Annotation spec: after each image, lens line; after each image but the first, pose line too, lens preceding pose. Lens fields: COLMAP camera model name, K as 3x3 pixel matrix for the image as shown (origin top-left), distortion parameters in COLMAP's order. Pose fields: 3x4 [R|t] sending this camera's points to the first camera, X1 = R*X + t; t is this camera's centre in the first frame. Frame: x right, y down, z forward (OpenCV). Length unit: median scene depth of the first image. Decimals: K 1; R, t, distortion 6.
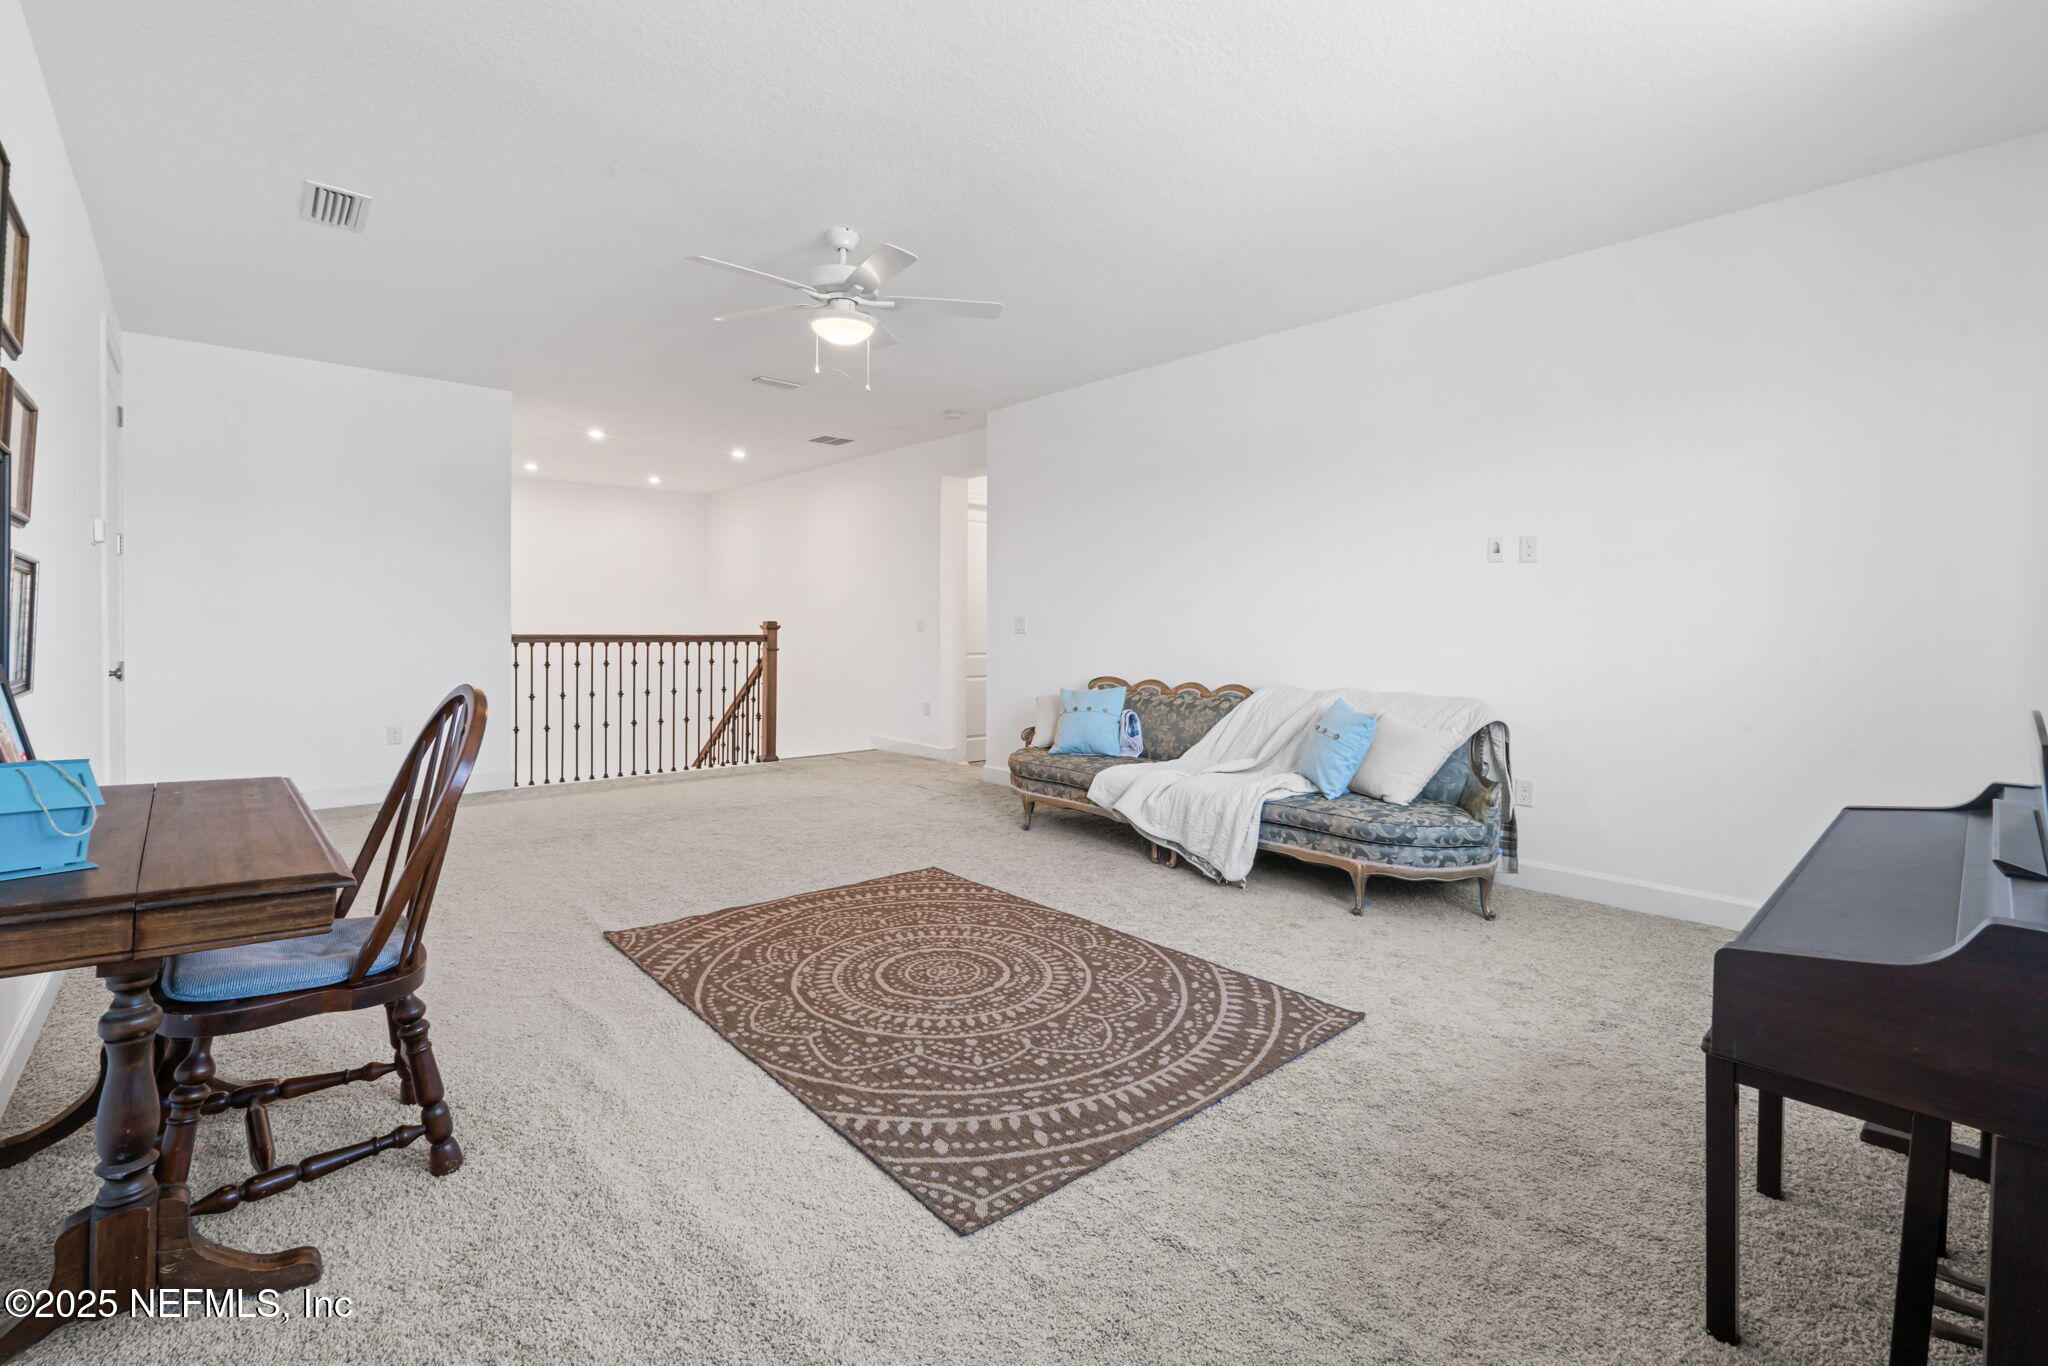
lens RADIAL K [[921.0, 0, 1024.1], [0, 921.0, 636.4], [0, 0, 1]] dist [-0.004113, 0.000481]
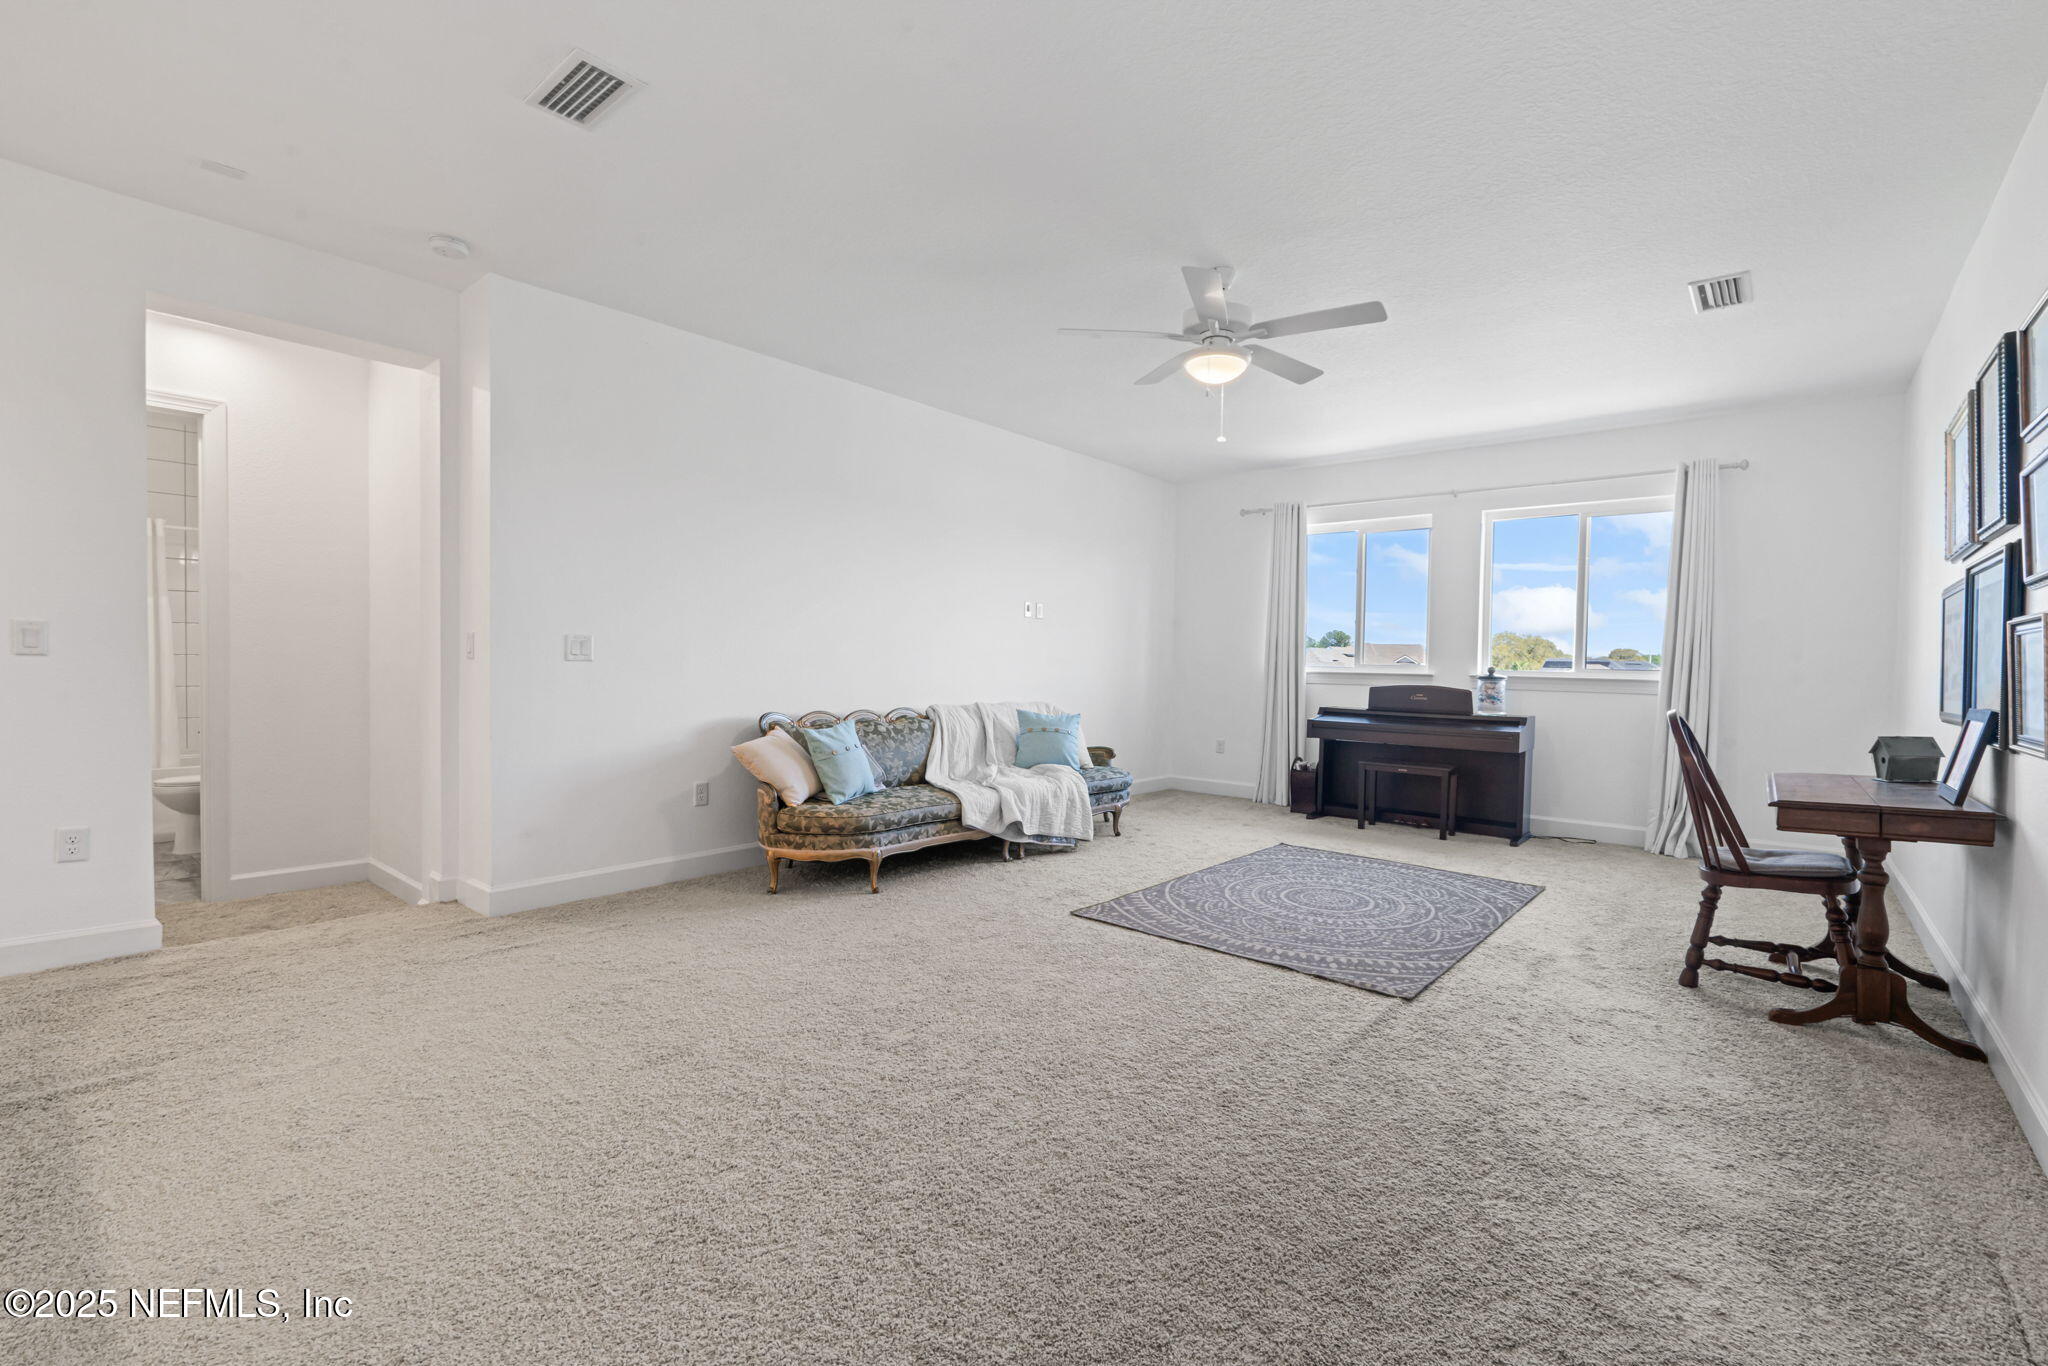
lens RADIAL K [[900.5, 0, 1022.8], [0, 900.5, 661.2], [0, 0, 1]] dist [0.001728, 0.000048]
pose [[-0.147596, -0.006706, 0.989025, -1.199574], [-0.012948, 0.999904, 0.004848, -0.016676], [-0.988963, -0.012091, -0.147669, 1.408453]]
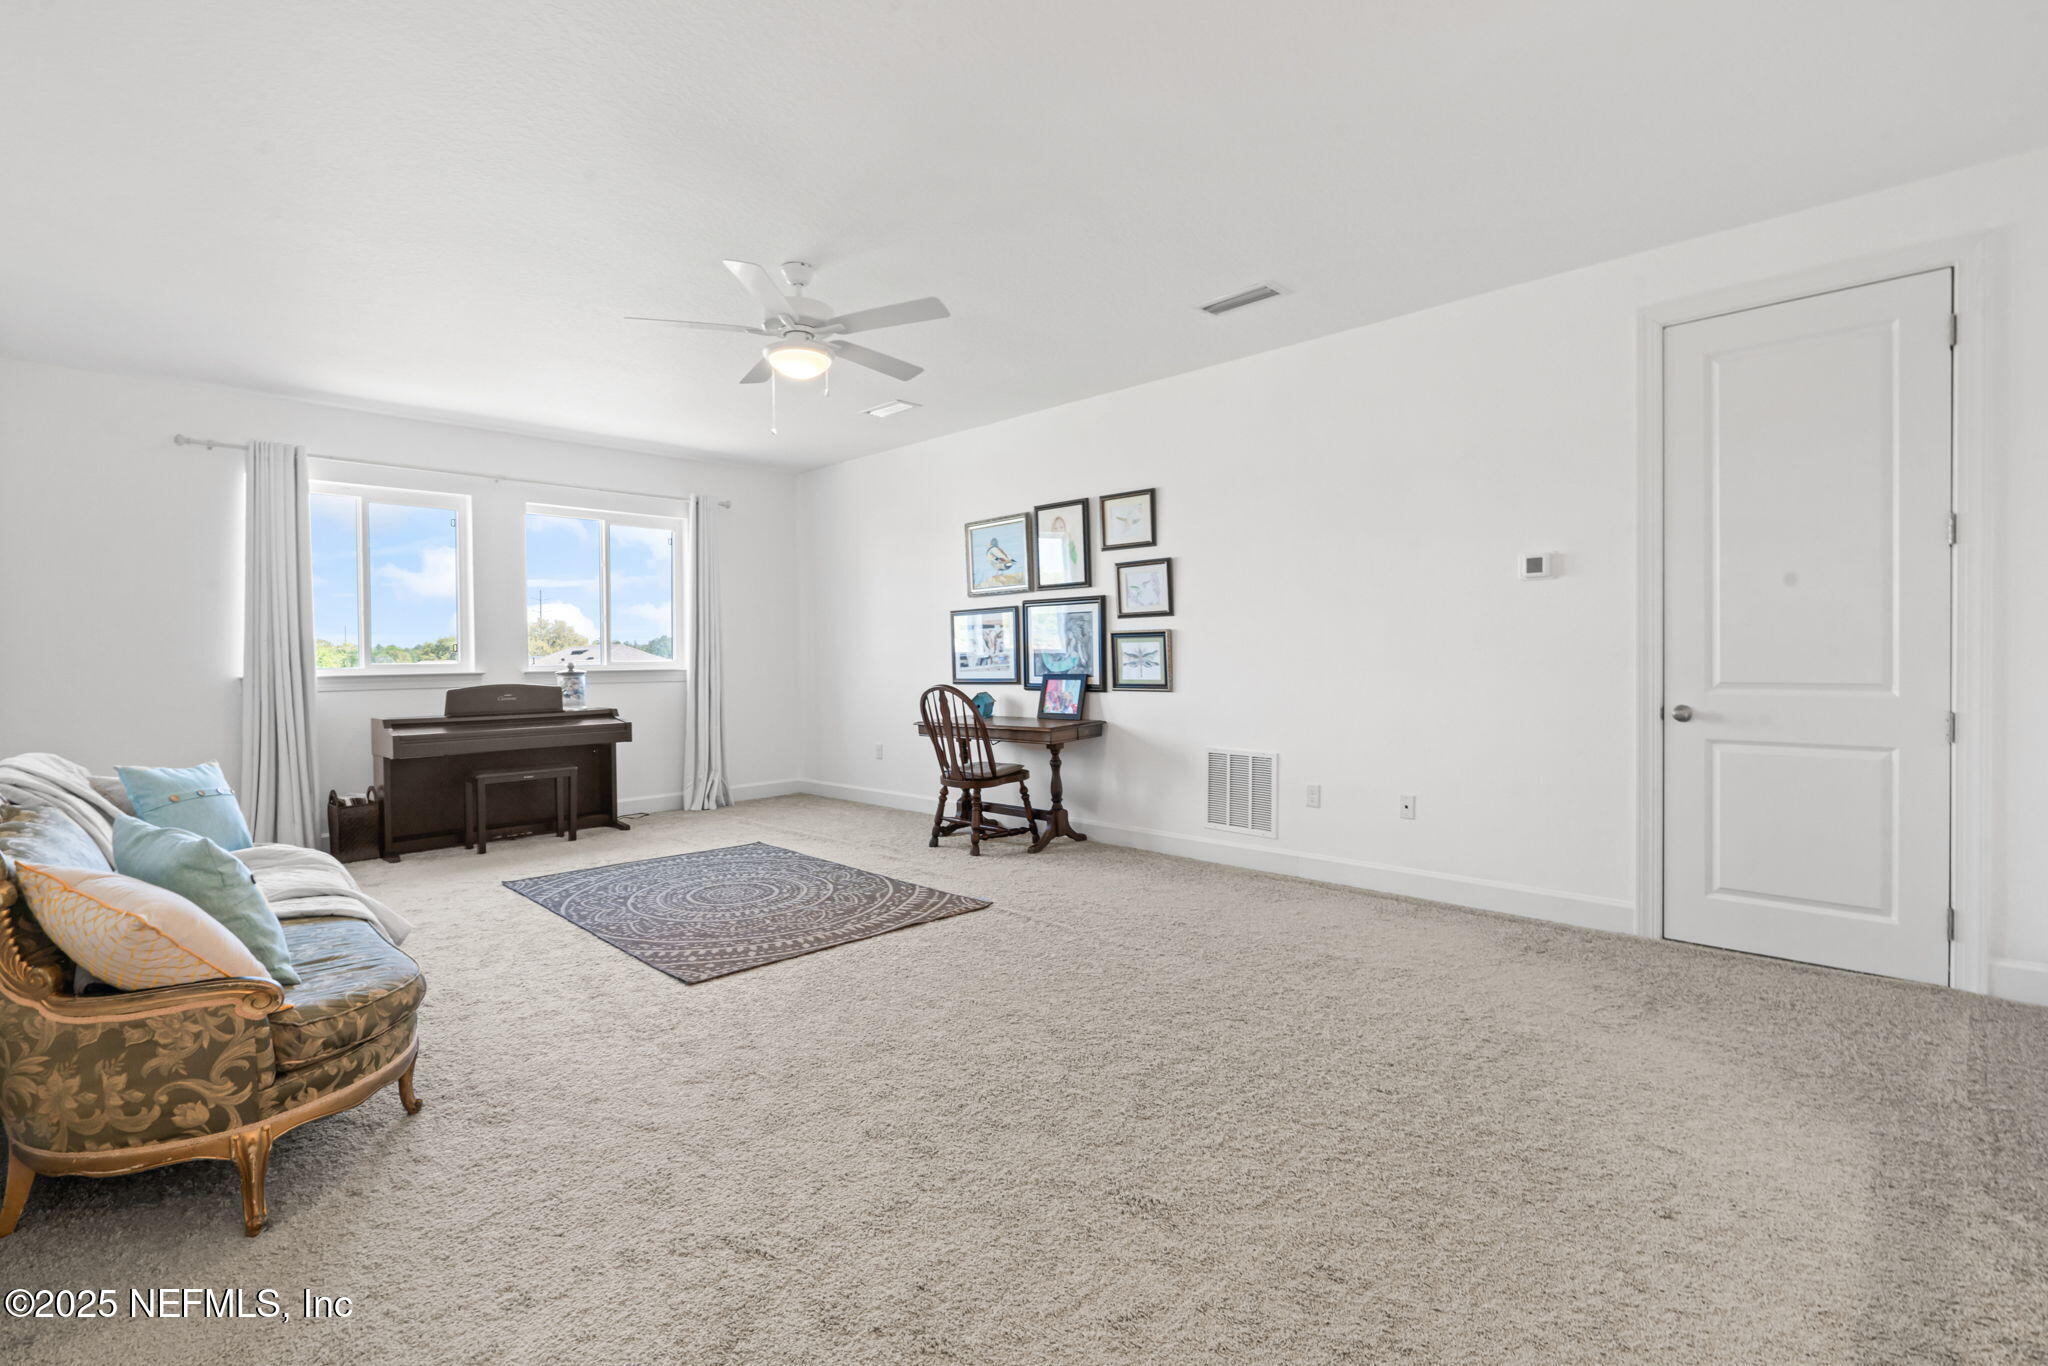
lens RADIAL K [[921.0, 0, 1024.1], [0, 921.0, 636.4], [0, 0, 1]] dist [-0.004113, 0.000481]
pose [[-0.997584, 0.007778, -0.069027, -0.382045], [0.009044, 0.999796, -0.018044, -0.019678], [0.068872, -0.018625, -0.997452, 2.099049]]
